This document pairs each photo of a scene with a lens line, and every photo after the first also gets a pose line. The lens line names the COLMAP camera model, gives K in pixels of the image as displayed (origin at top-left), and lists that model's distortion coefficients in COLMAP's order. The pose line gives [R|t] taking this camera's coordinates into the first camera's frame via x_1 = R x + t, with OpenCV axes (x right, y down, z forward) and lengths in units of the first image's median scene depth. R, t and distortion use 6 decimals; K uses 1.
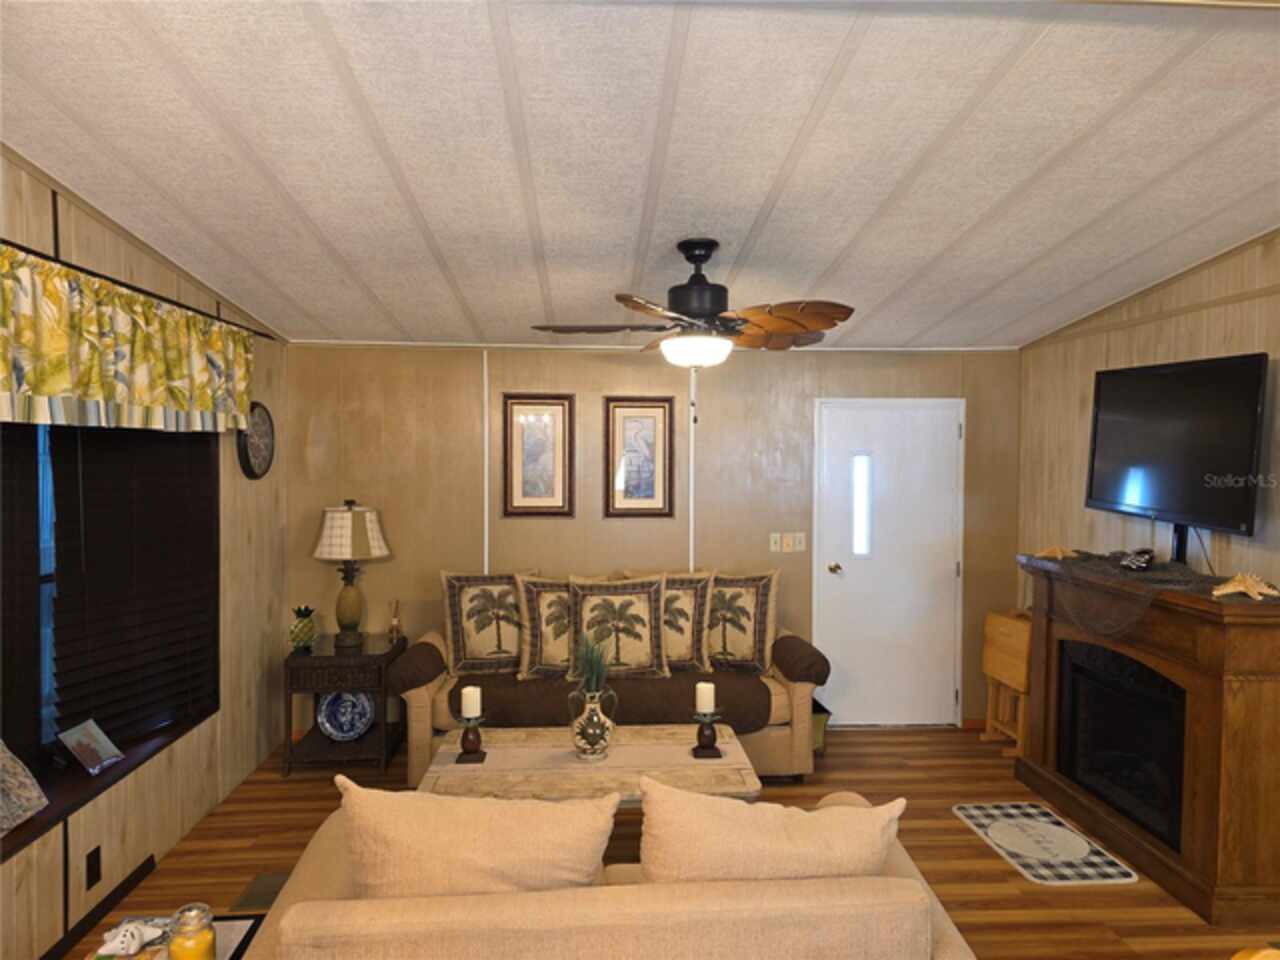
lens RADIAL K [[856.2, 0, 636.4], [0, 856.2, 470.7], [0, 0, 1]] dist [0.078047, -0.118113]
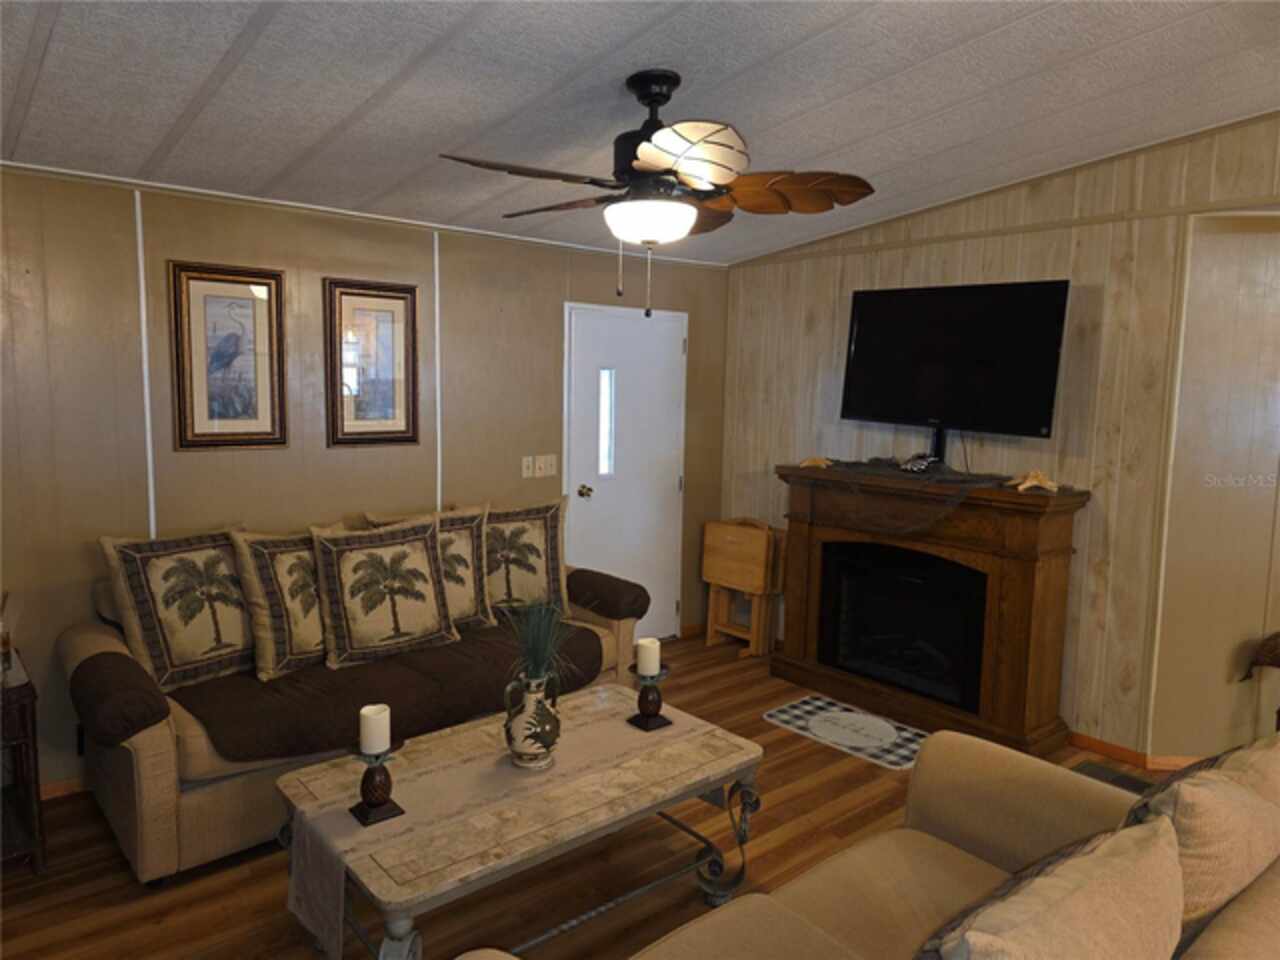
lens RADIAL K [[856.2, 0, 636.4], [0, 856.2, 470.7], [0, 0, 1]] dist [0.078047, -0.118113]
pose [[0.799354, -0.052731, 0.598543, -0.297890], [-0.001682, 0.995941, 0.089989, 0.009840], [-0.600859, -0.072940, 0.796021, 0.267830]]
